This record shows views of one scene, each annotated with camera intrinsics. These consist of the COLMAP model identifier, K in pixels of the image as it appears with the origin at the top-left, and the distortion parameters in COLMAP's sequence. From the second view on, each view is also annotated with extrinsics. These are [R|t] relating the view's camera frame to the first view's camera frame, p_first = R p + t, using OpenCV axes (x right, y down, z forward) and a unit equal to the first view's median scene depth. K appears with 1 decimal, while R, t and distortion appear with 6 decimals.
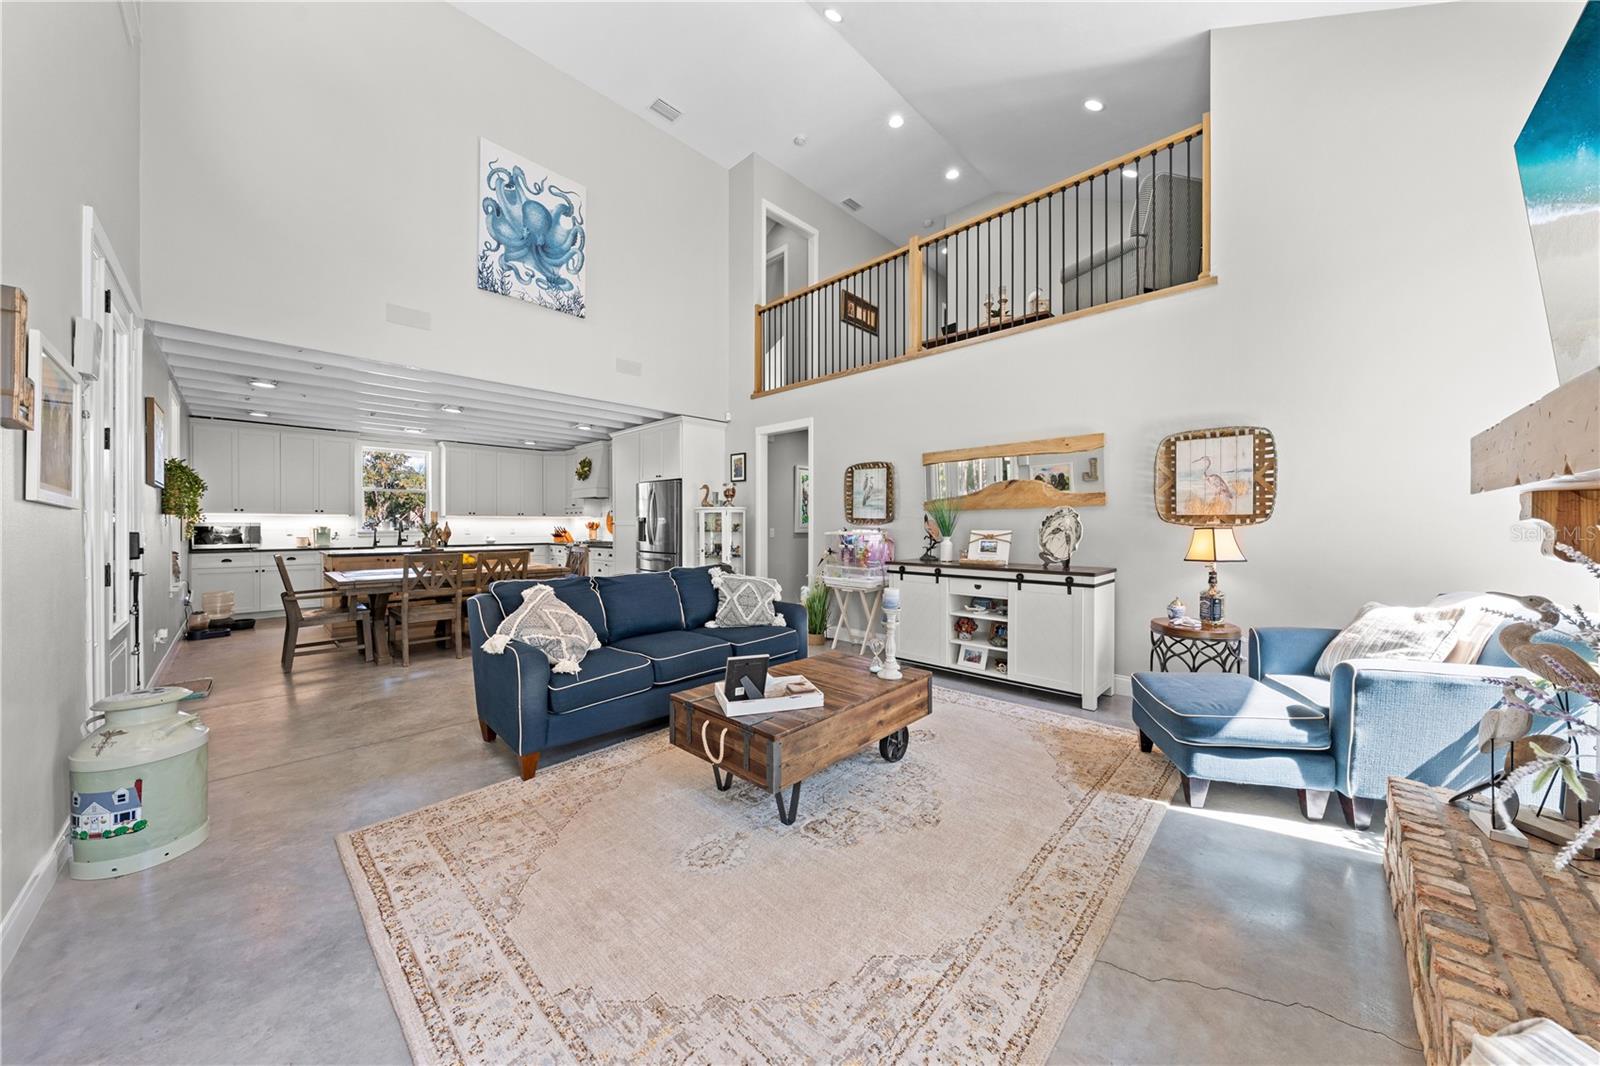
lens RADIAL K [[541.4, 0, 802.8], [0, 541.4, 526.6], [0, 0, 1]] dist [-0.000536, -0.000068]
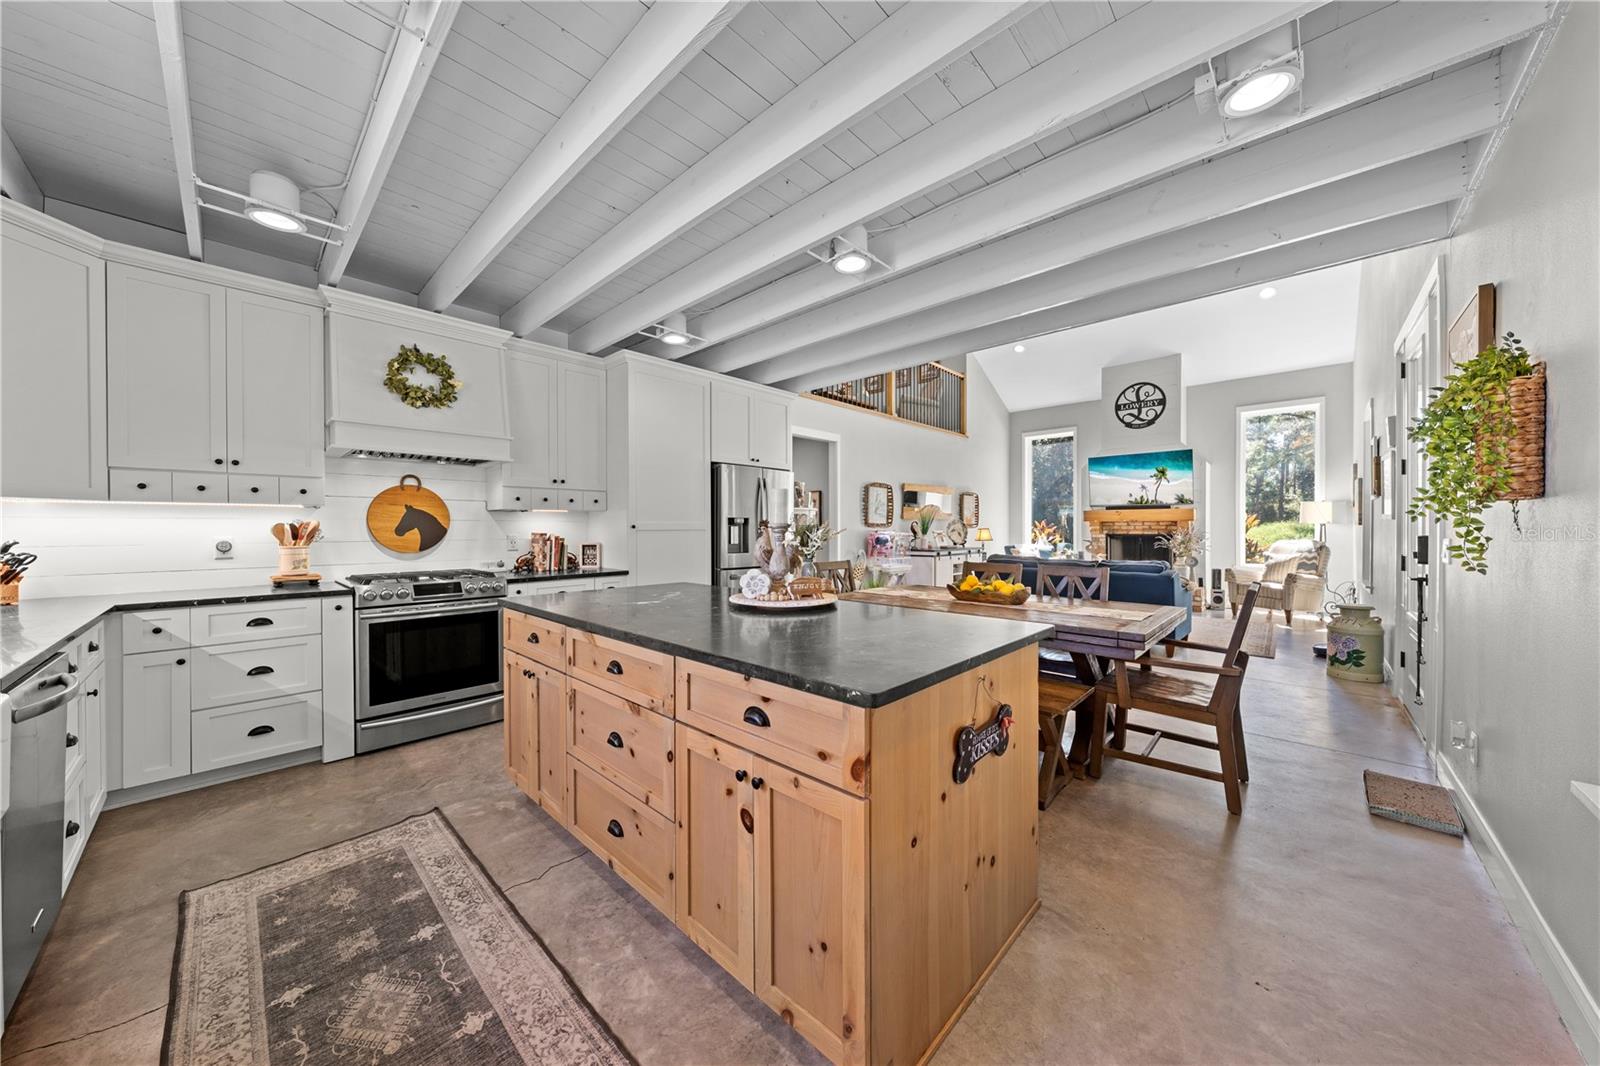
lens RADIAL K [[540.8, 0, 801.9], [0, 540.8, 529.4], [0, 0, 1]] dist [-0.001348, -0.000169]
pose [[-0.017954, -0.004335, 0.999829, -1.243998], [0.004887, 0.999978, 0.004424, -0.006234], [-0.999827, 0.004966, -0.017932, 1.210448]]
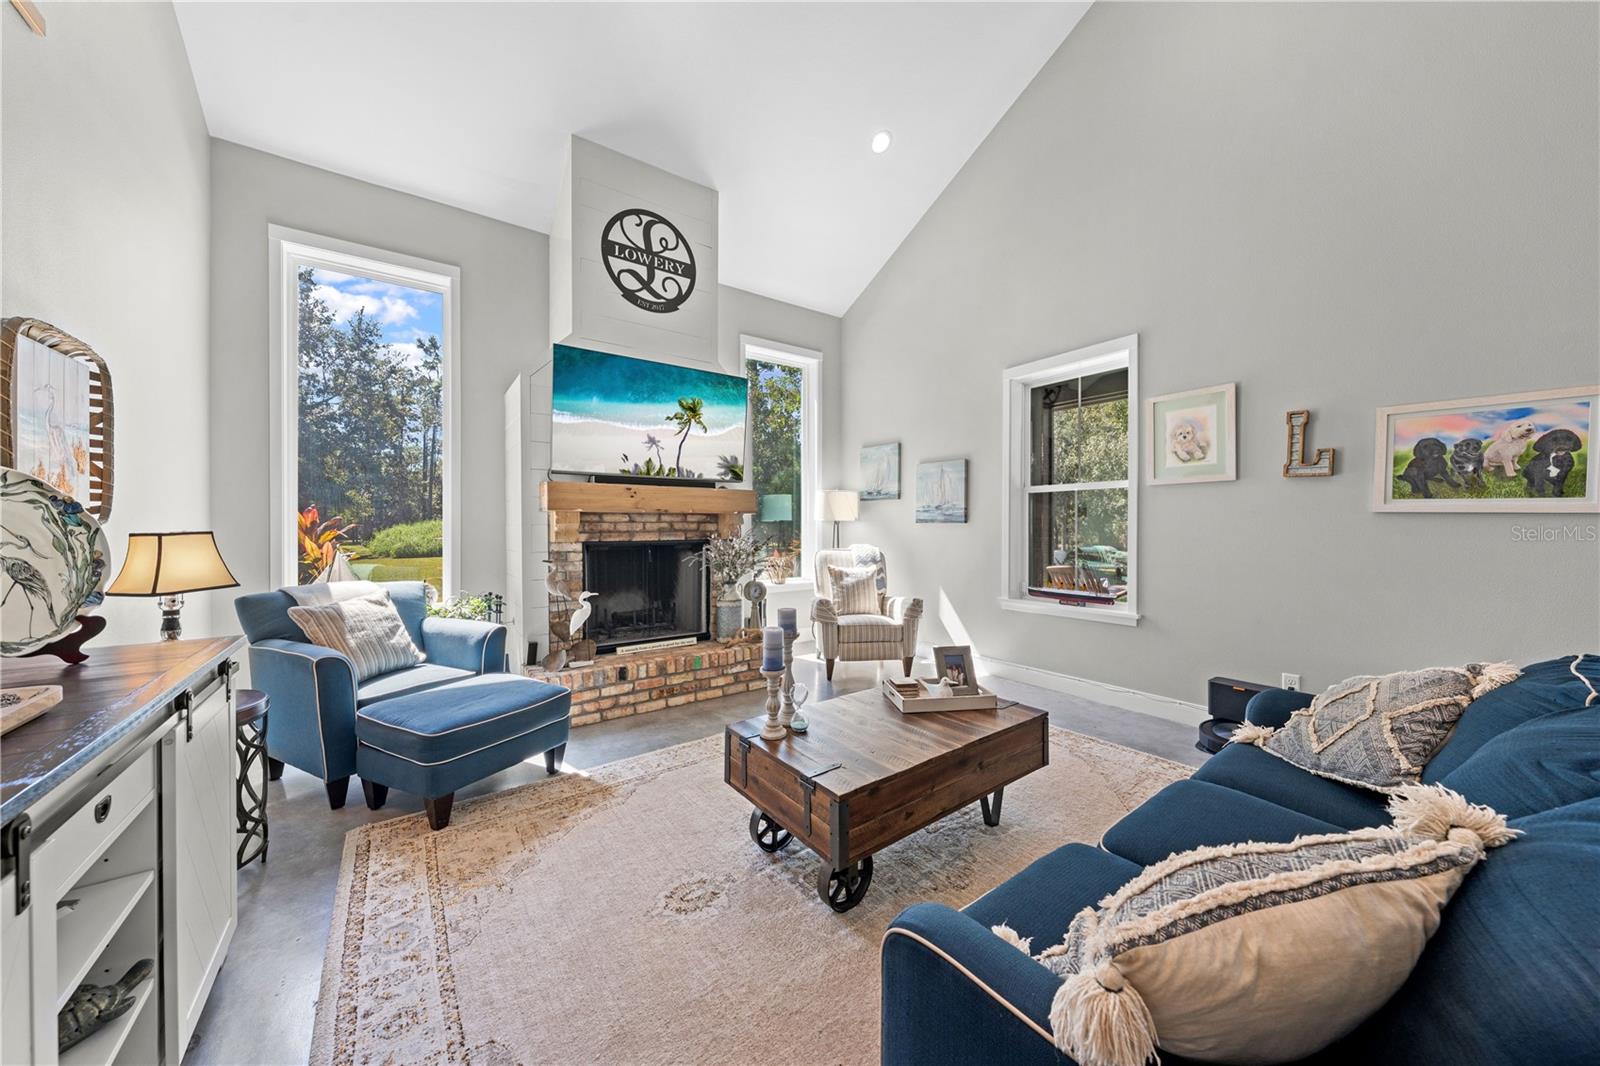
lens RADIAL K [[541.4, 0, 802.8], [0, 541.4, 526.6], [0, 0, 1]] dist [-0.000536, -0.000068]
pose [[-0.984795, 0.000849, 0.173716, 0.002534], [0.002010, 0.999977, 0.006509, -0.004036], [-0.173706, 0.006759, -0.984774, 0.874246]]
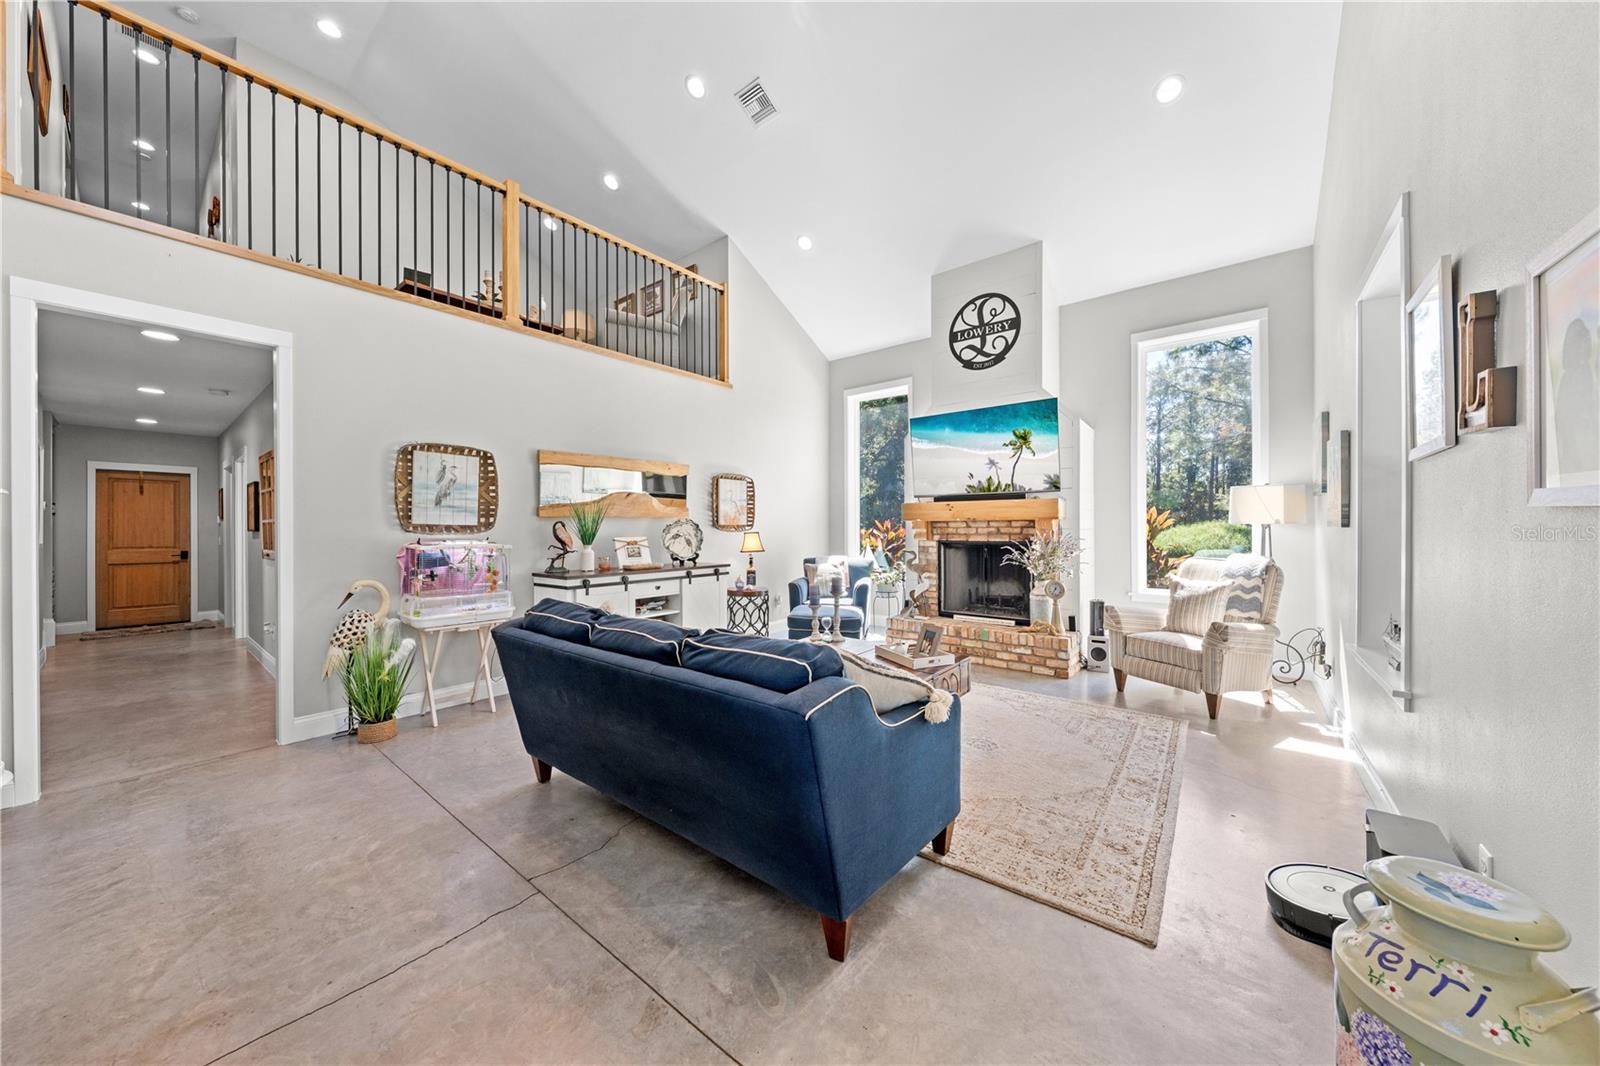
lens RADIAL K [[541.4, 0, 802.8], [0, 541.4, 526.6], [0, 0, 1]] dist [-0.000536, -0.000068]
pose [[-0.094174, 0.001984, 0.995554, -0.610510], [0.007582, 0.999970, -0.001276, -0.008111], [-0.995527, 0.007428, -0.094186, 0.604449]]
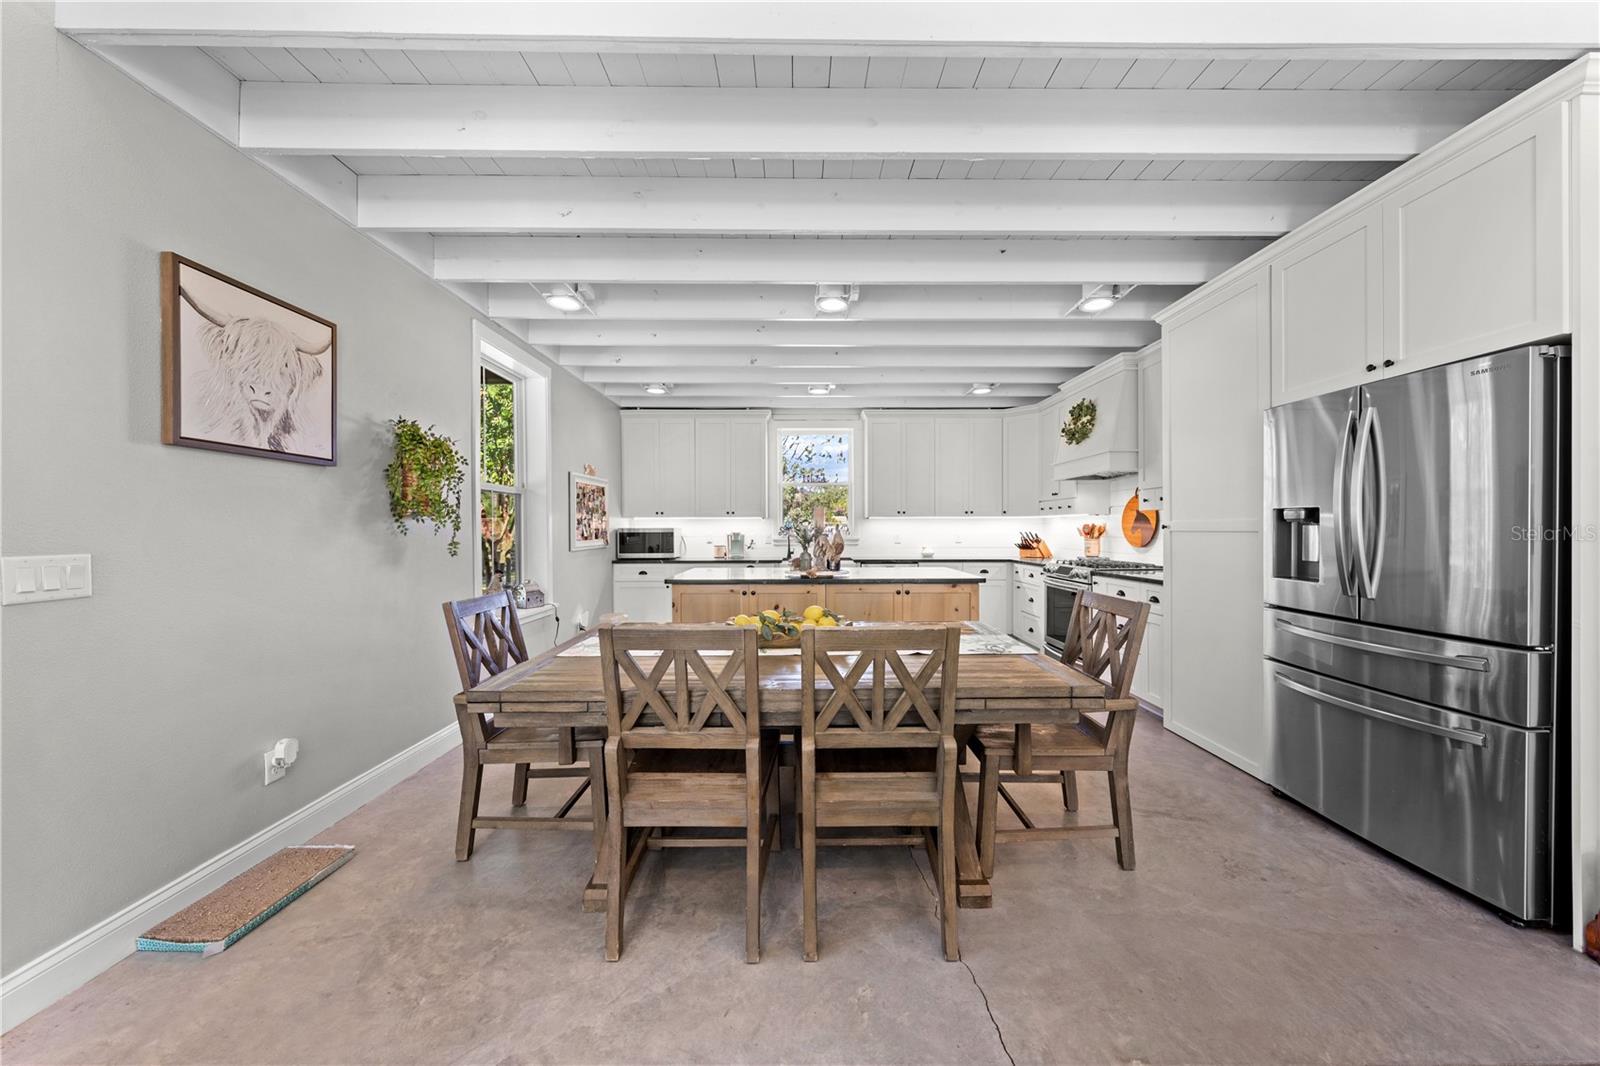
lens RADIAL K [[540.8, 0, 801.9], [0, 540.8, 529.4], [0, 0, 1]] dist [-0.001348, -0.000169]
pose [[0.698556, -0.002255, -0.715552, -0.354417], [0.000306, 0.999996, -0.002852, -0.002866], [0.715555, 0.001773, 0.698554, 0.723696]]
